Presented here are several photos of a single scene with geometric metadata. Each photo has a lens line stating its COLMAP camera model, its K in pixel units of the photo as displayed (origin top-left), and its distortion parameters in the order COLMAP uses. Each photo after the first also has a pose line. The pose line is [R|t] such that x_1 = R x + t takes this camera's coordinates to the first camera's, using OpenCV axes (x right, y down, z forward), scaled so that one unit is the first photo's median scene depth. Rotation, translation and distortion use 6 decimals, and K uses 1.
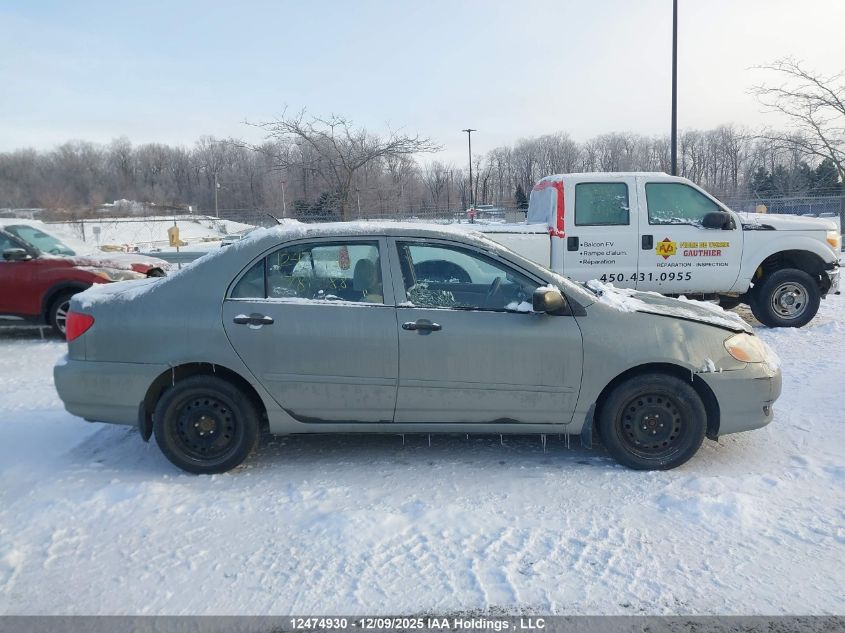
lens RADIAL K [[652.1, 0, 427.1], [0, 652.1, 293.9], [0, 0, 1]] dist [0.023731, -0.020568]
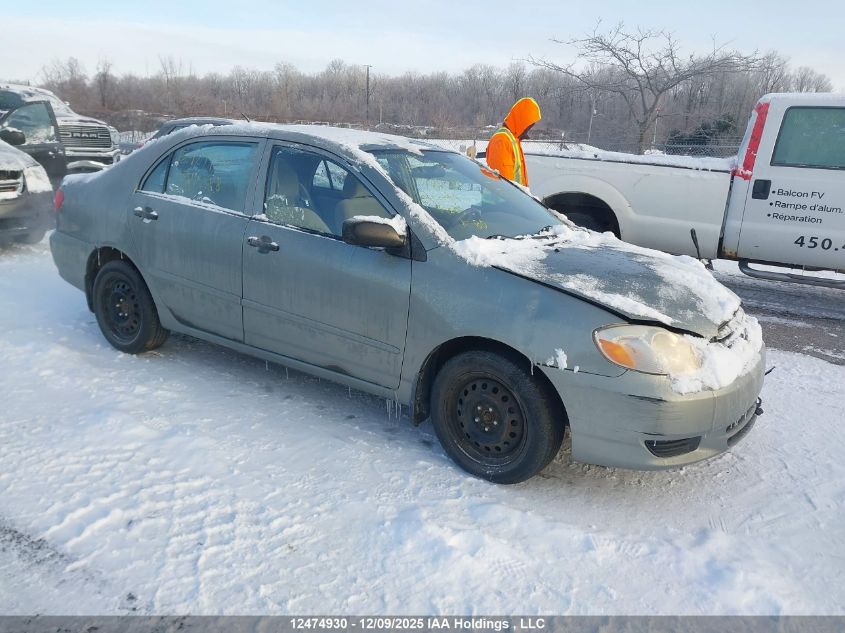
lens RADIAL K [[652.1, 0, 430.5], [0, 652.1, 308.6], [0, 0, 1]] dist [0.023731, -0.020568]
pose [[0.852188, 0.188502, -0.488101, 0.621450], [-0.125848, 0.979309, 0.158483, -0.031577], [0.507876, -0.073630, 0.858277, 0.340637]]
